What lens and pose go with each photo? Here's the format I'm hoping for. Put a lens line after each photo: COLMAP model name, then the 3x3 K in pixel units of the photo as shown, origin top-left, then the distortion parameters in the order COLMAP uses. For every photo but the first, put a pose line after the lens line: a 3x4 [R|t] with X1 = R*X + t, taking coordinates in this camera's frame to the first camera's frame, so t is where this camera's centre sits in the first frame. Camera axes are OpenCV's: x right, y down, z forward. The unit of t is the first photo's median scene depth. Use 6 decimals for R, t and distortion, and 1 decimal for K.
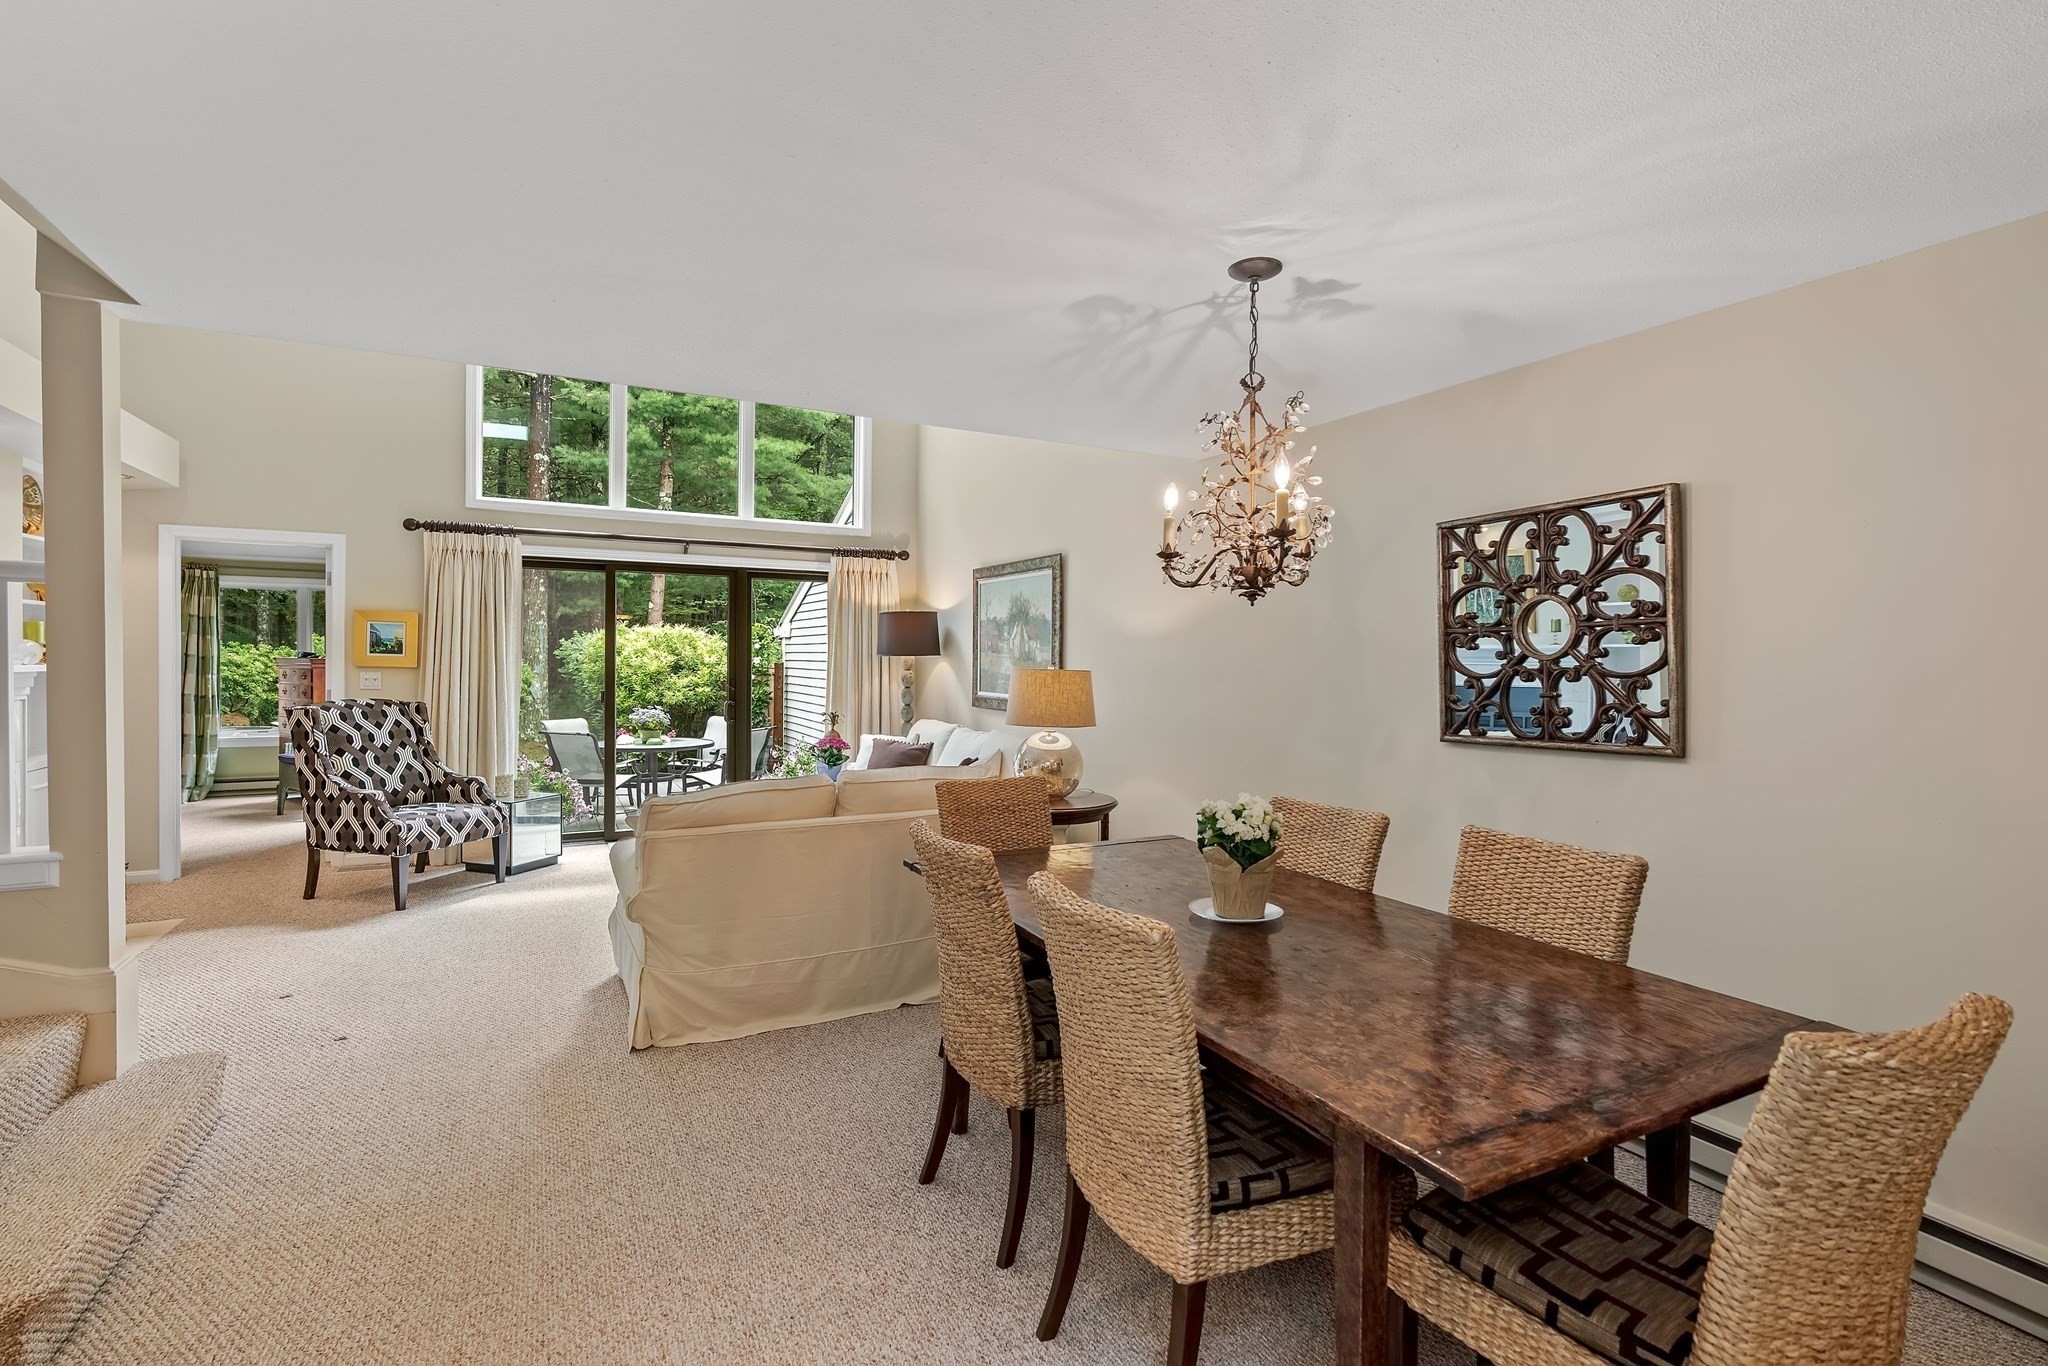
lens RADIAL K [[949.3, 0, 1011.7], [0, 949.3, 680.9], [0, 0, 1]] dist [-0.001025, 0.003200]
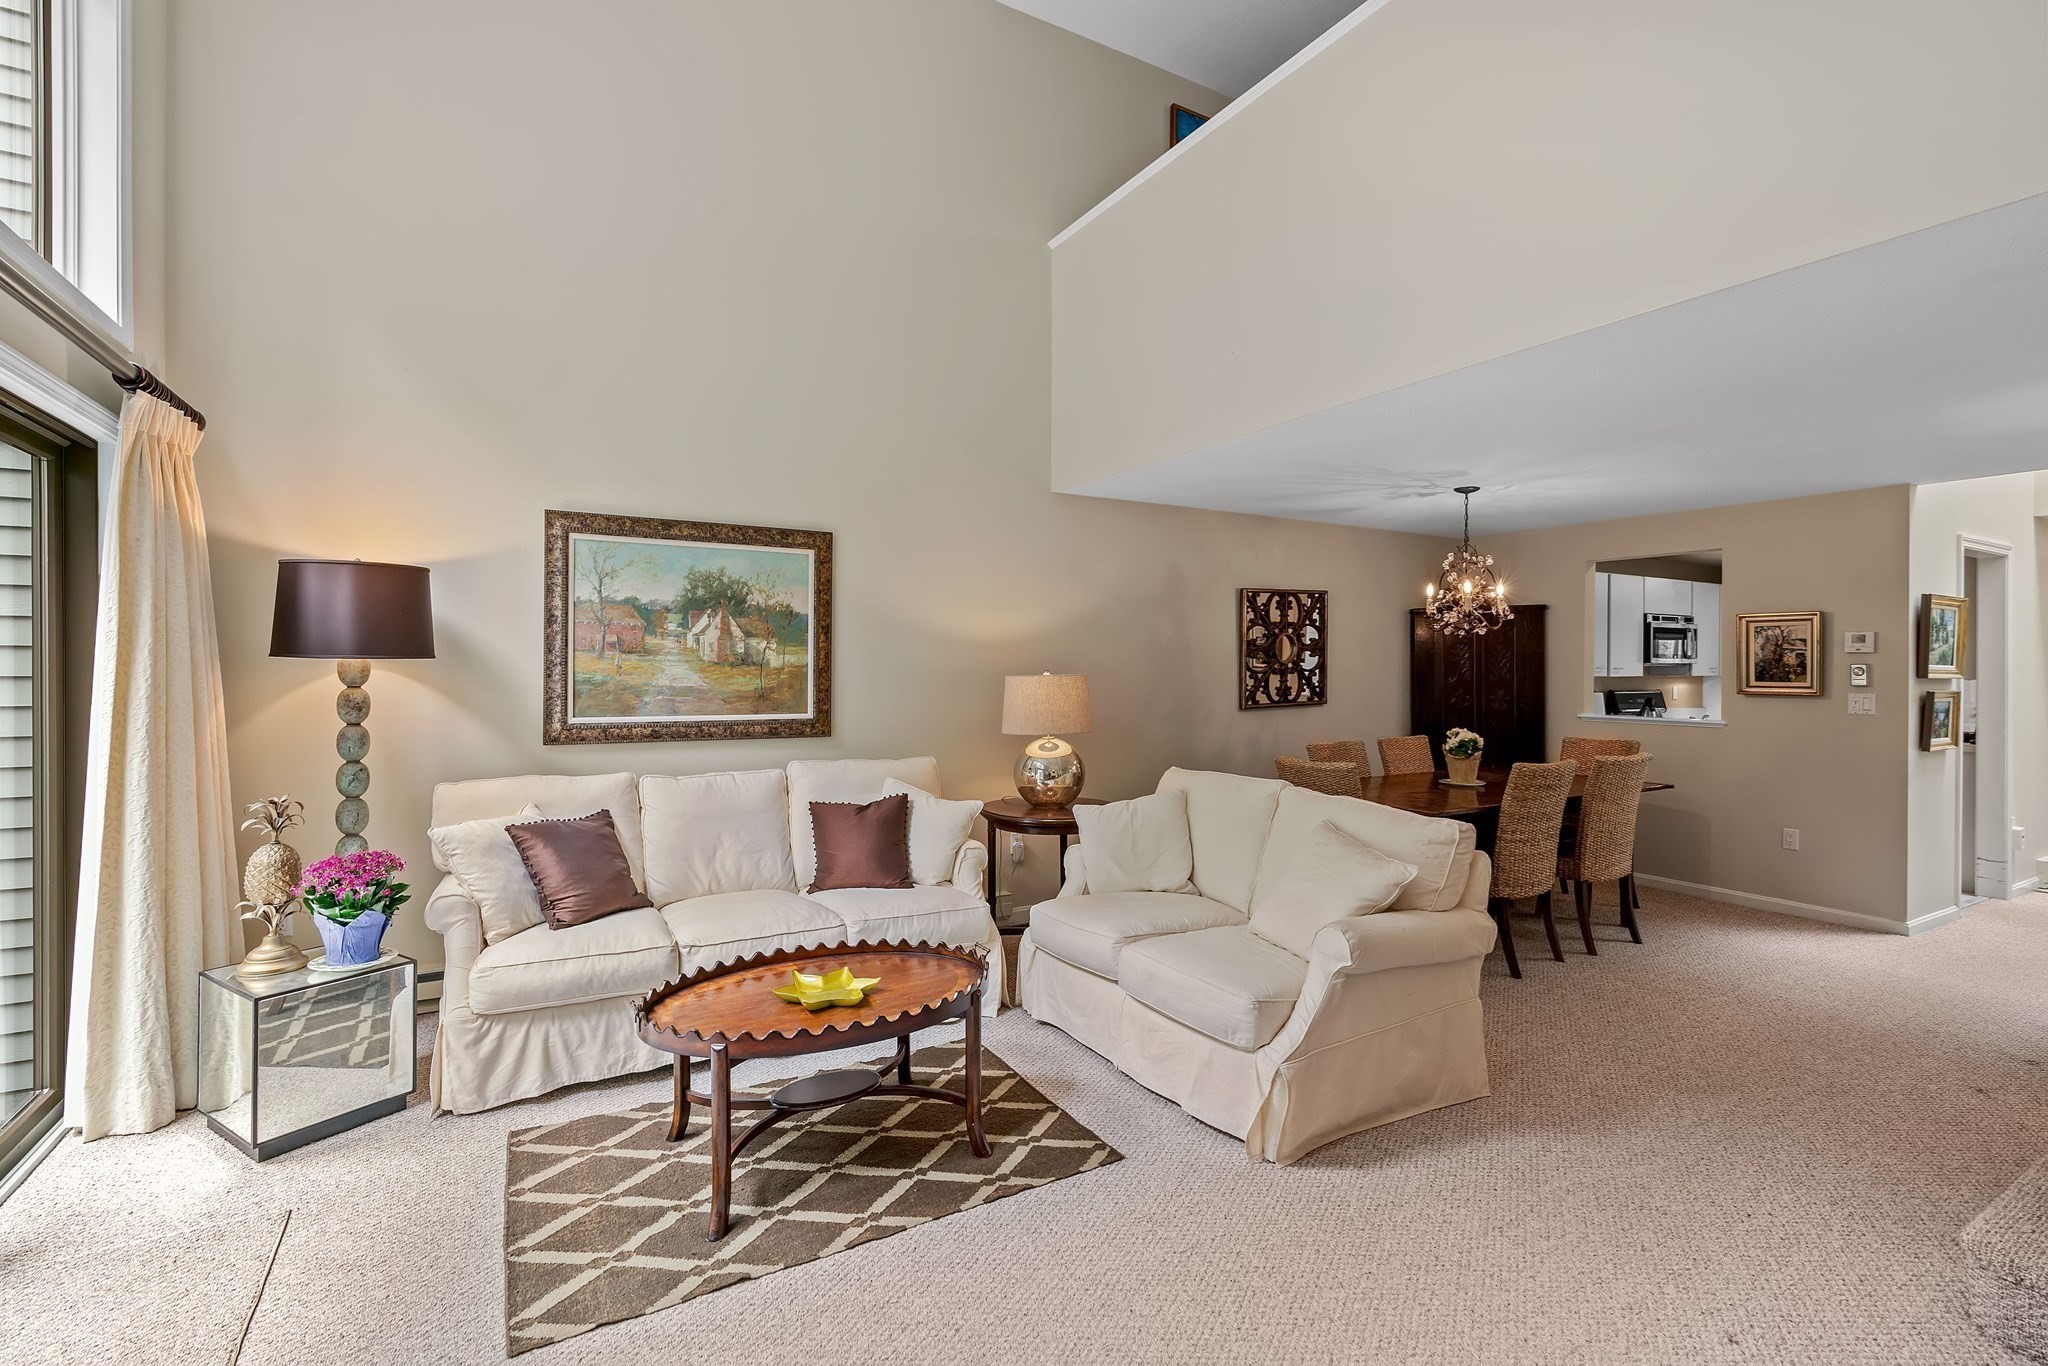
lens RADIAL K [[949.3, 0, 1019.5], [0, 949.3, 663.1], [0, 0, 1]] dist [-0.001025, 0.003200]
pose [[-0.064423, -0.013159, 0.997836, -1.437464], [0.015430, 0.999780, 0.014181, -0.061112], [-0.997803, 0.016310, -0.064206, 1.675094]]
